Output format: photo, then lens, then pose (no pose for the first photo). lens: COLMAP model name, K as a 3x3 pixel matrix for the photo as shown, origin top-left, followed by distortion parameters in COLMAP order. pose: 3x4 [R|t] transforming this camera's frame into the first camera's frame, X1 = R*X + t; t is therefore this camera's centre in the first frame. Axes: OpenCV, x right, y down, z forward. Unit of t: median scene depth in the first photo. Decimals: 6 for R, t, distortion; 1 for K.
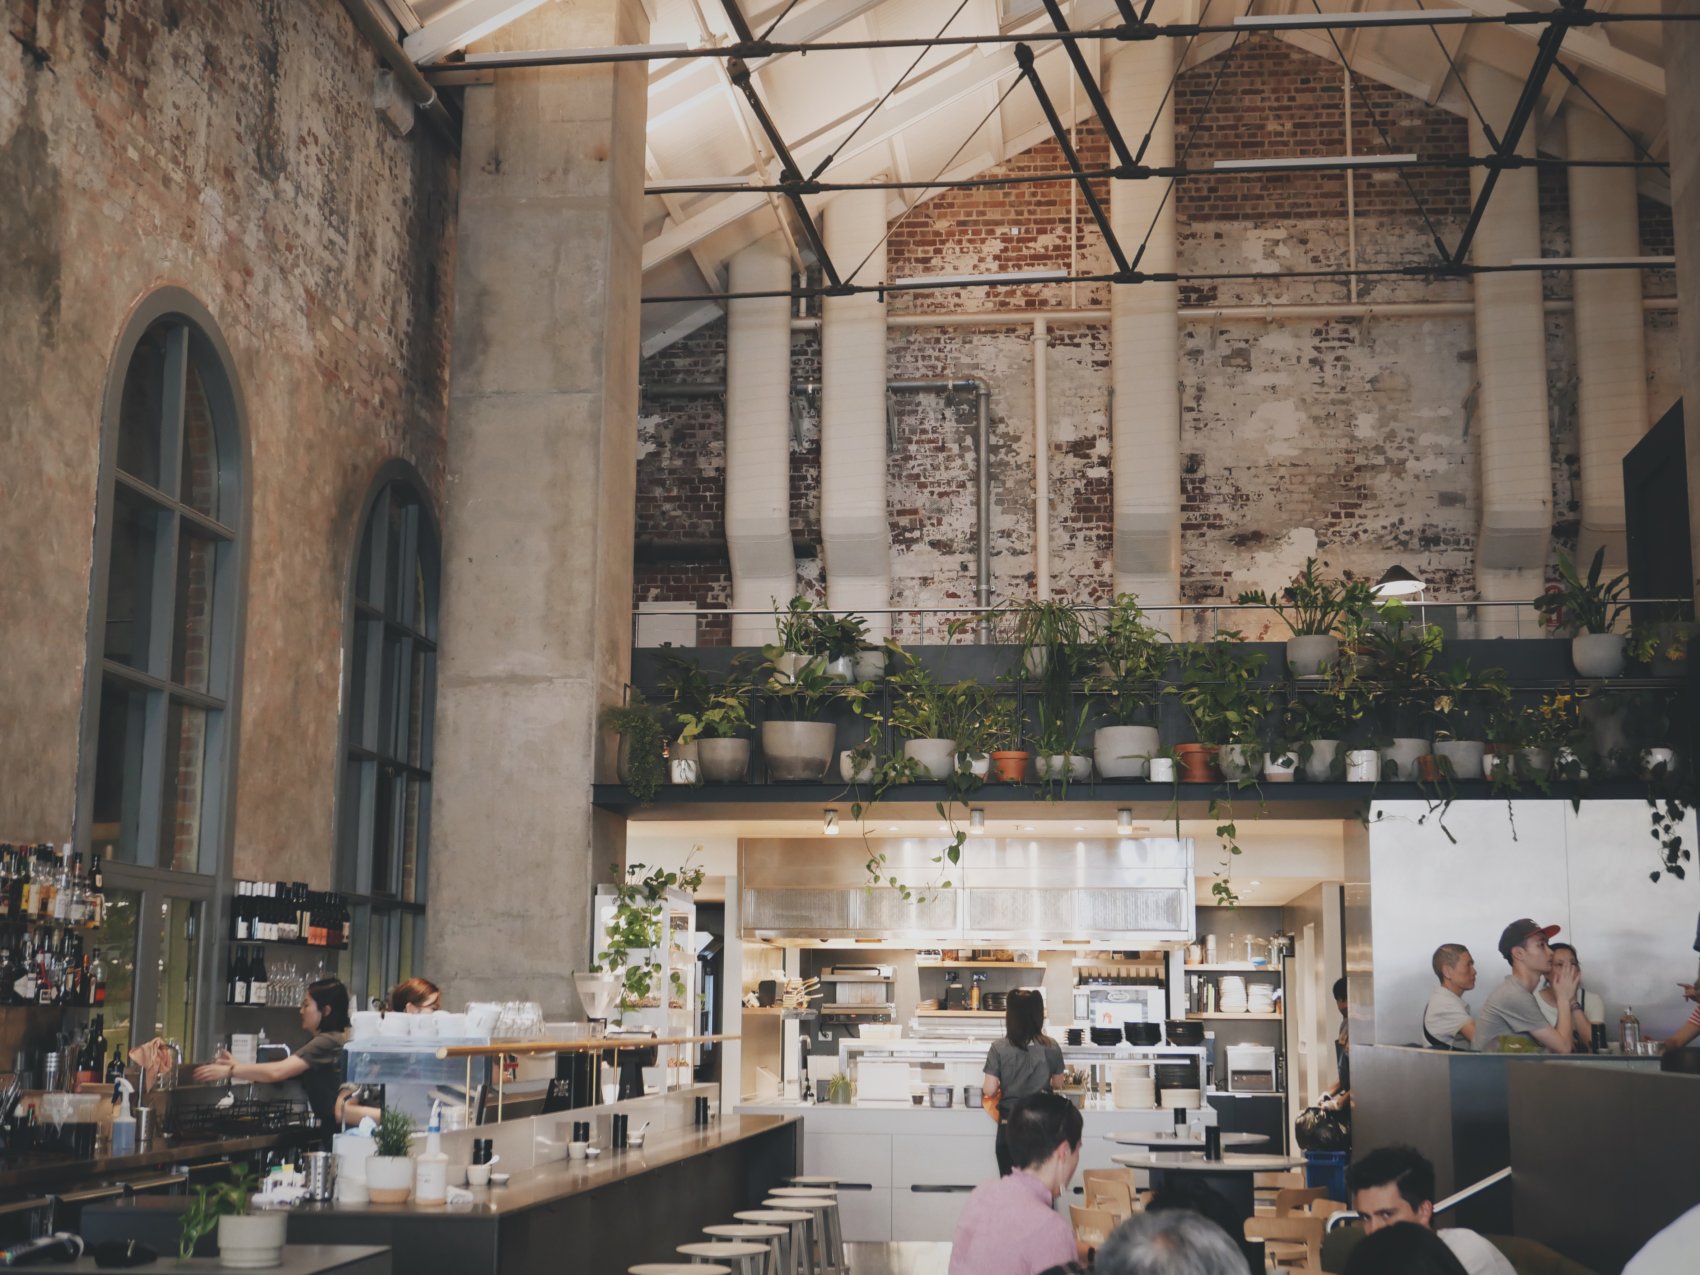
lens RADIAL K [[2281.4, 0, 851.1], [0, 2281.4, 639.8], [0, 0, 1]] dist [0.019488, 0.000000]
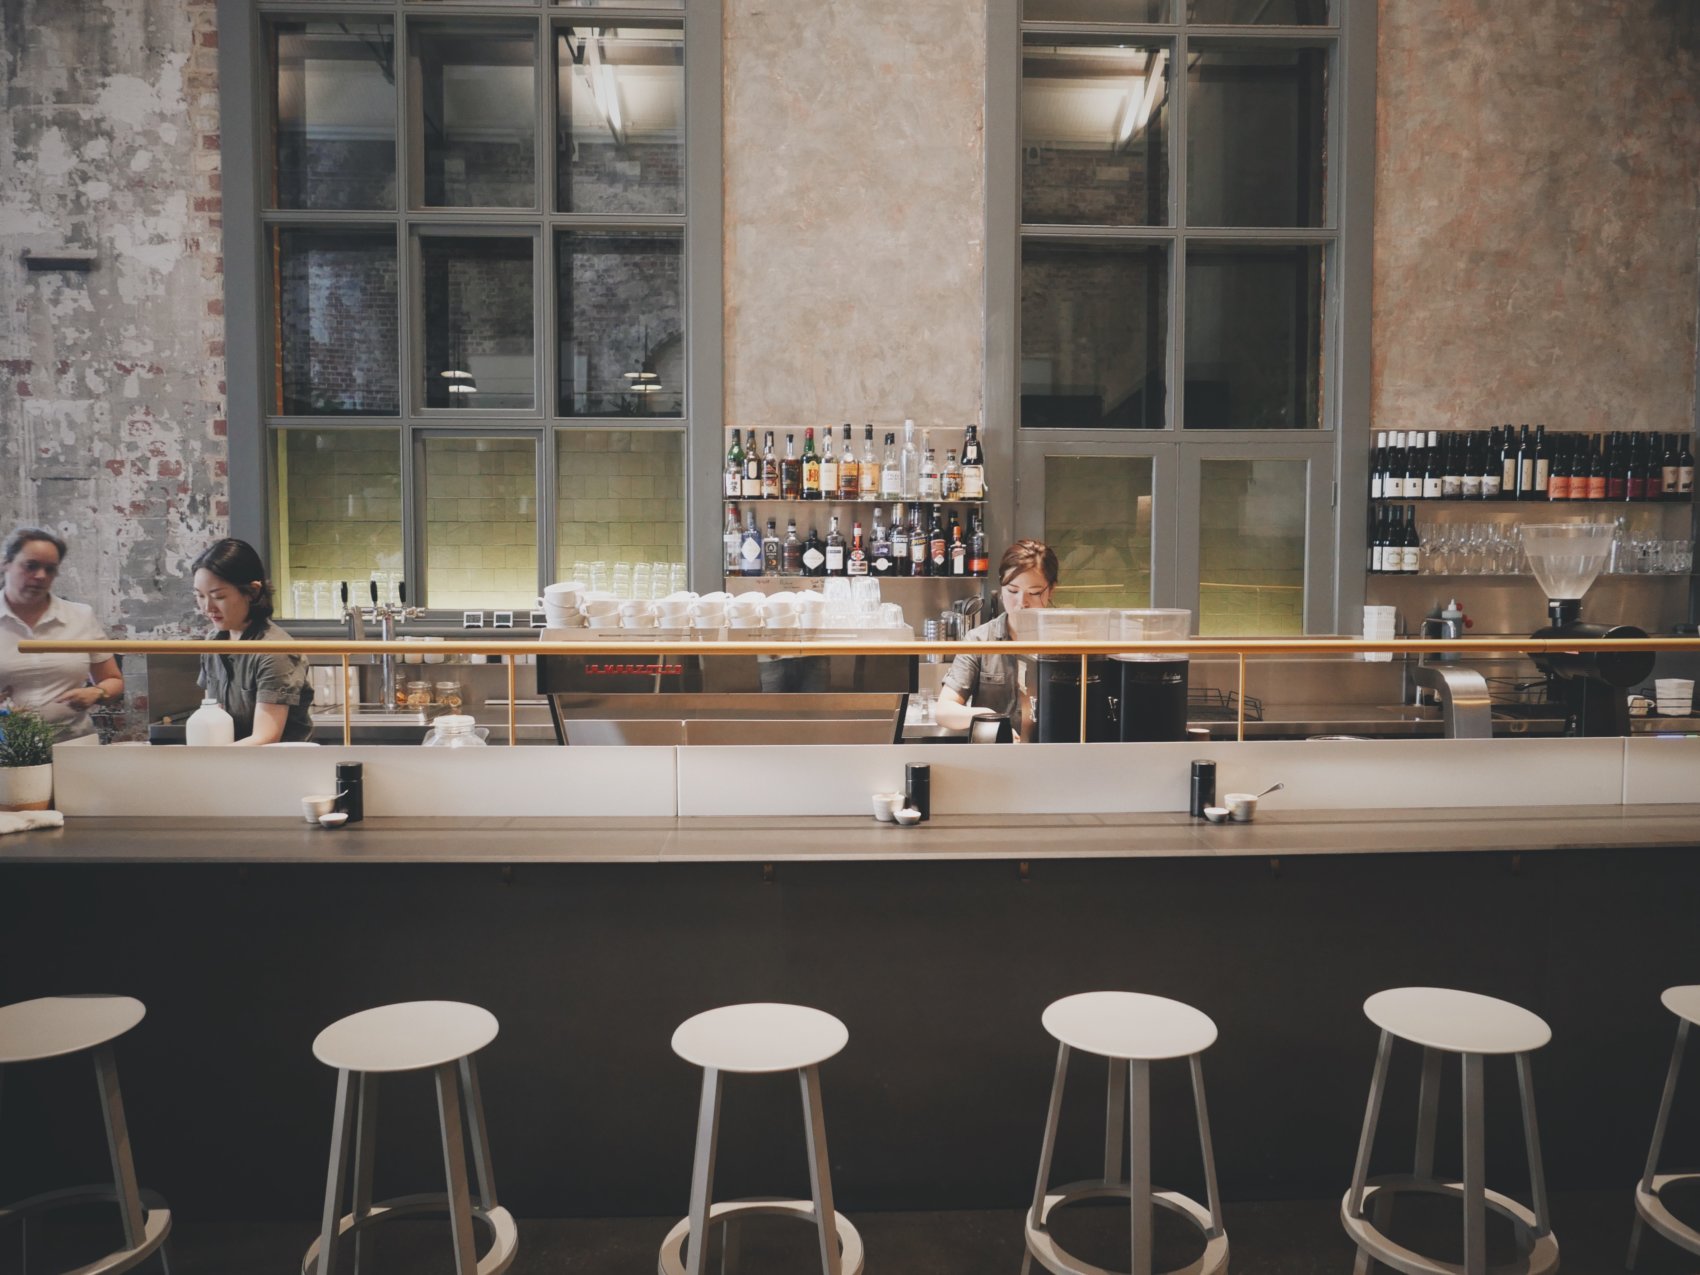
lens RADIAL K [[1192.1, 0, 856.8], [0, 1192.1, 632.2], [0, 0, 1]] dist [-0.013901, 0.001879]
pose [[0.137983, 0.046985, -0.989320, 0.160151], [0.160916, 0.984539, 0.069201, 0.118677], [0.977275, -0.168746, 0.128289, 0.743600]]
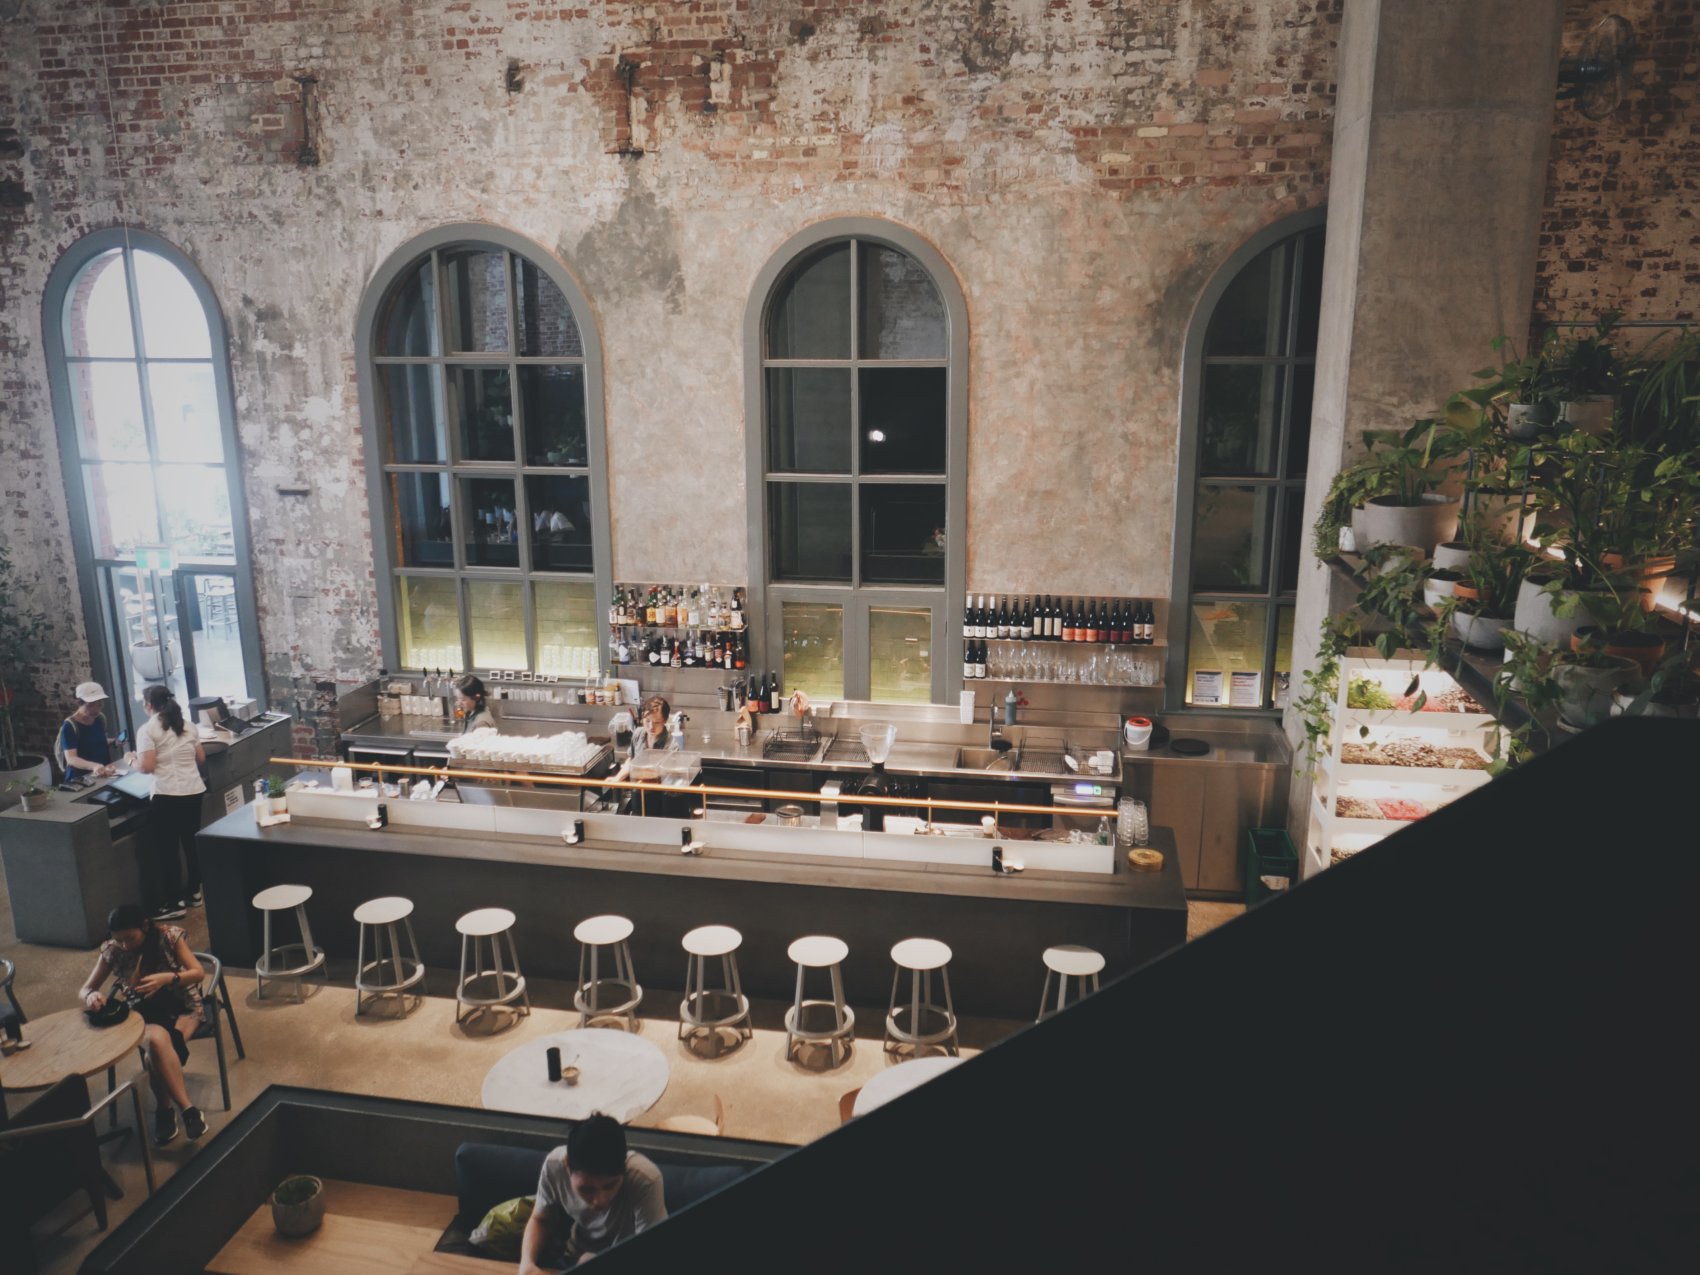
lens RADIAL K [[1192.1, 0, 846.4], [0, 1192.1, 630.3], [0, 0, 1]] dist [-0.013901, 0.001879]
pose [[-0.082273, 0.214927, -0.973158, 0.519087], [0.162701, 0.966265, 0.199650, -0.043780], [0.983239, -0.141909, -0.114466, 1.020888]]
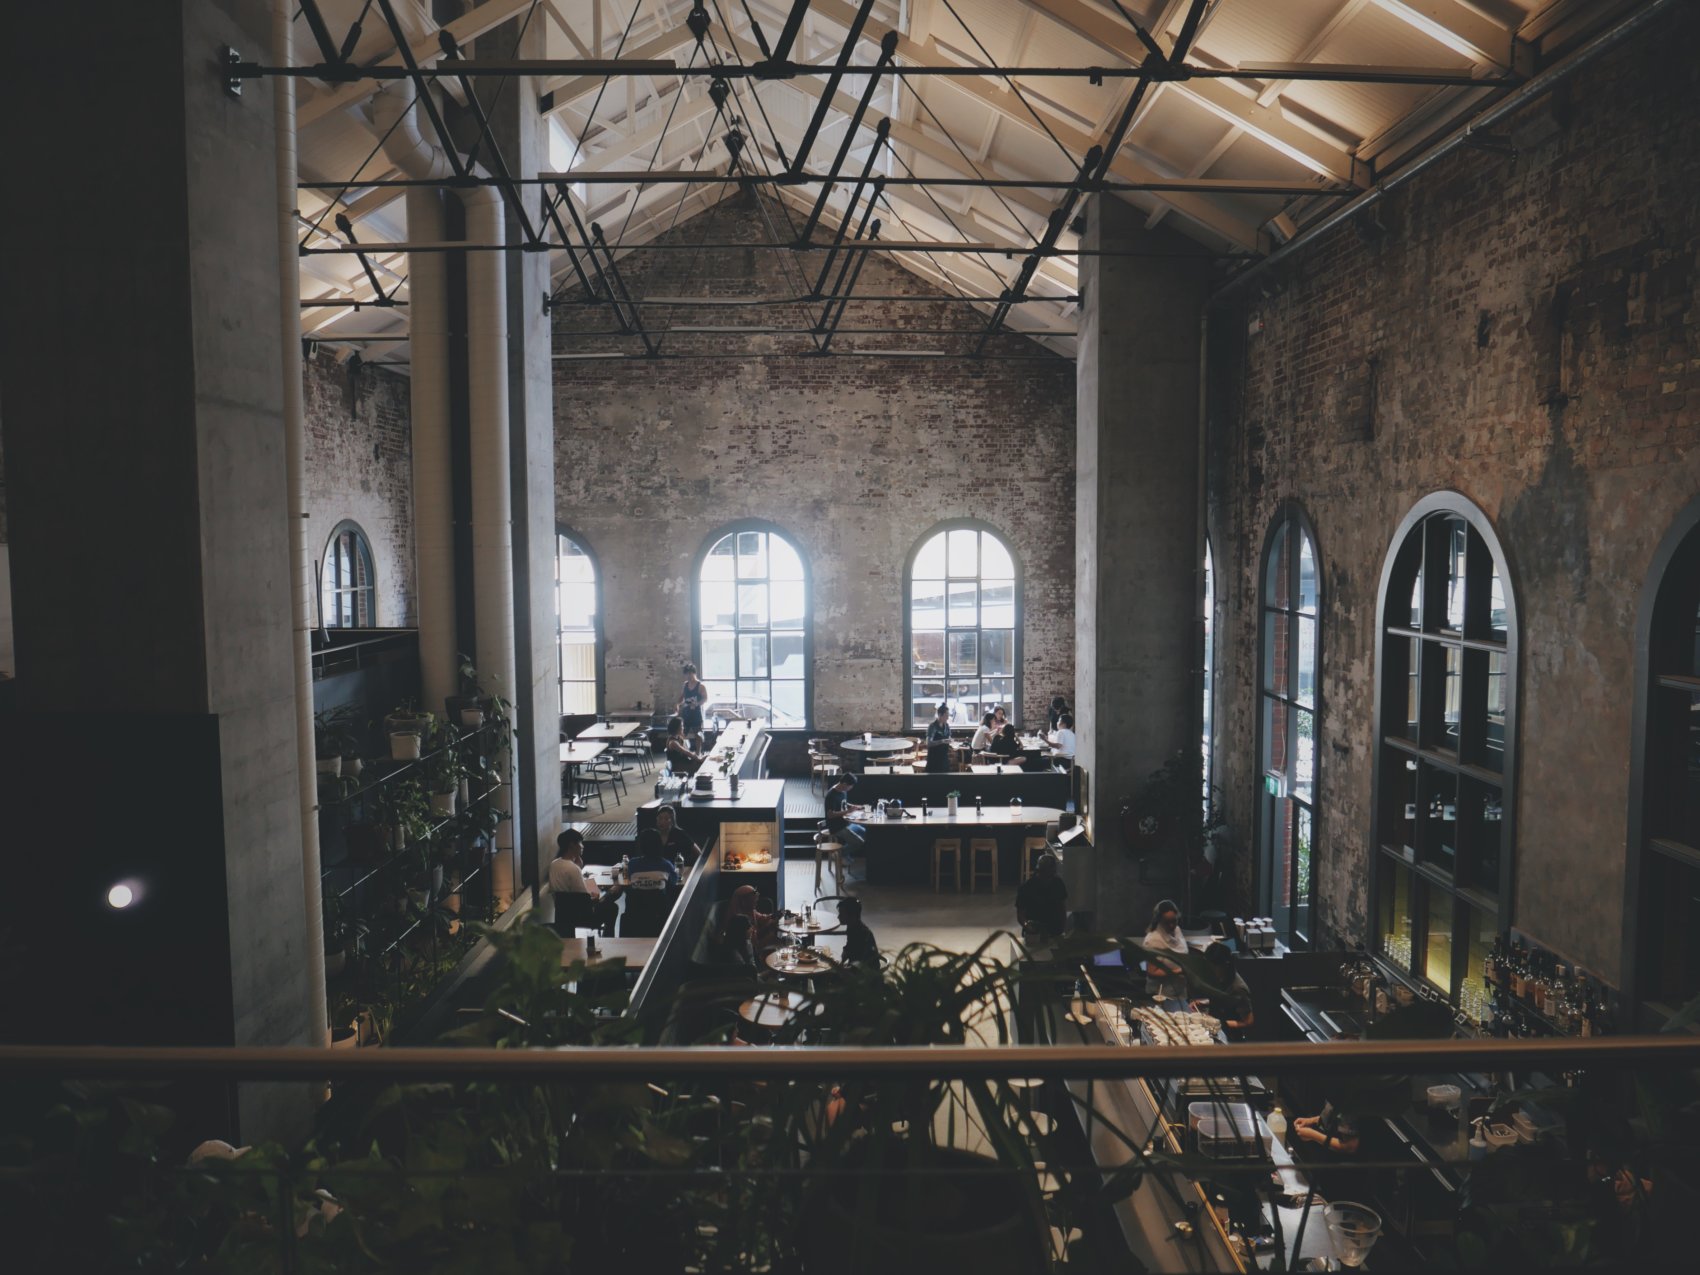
lens RADIAL K [[1192.1, 0, 852.6], [0, 1192.1, 642.2], [0, 0, 1]] dist [-0.013901, 0.001879]
pose [[-0.993337, 0.005146, -0.115130, 0.140437], [0.014884, 0.996365, -0.083881, -0.043032], [0.114280, -0.085036, -0.989802, 1.392909]]
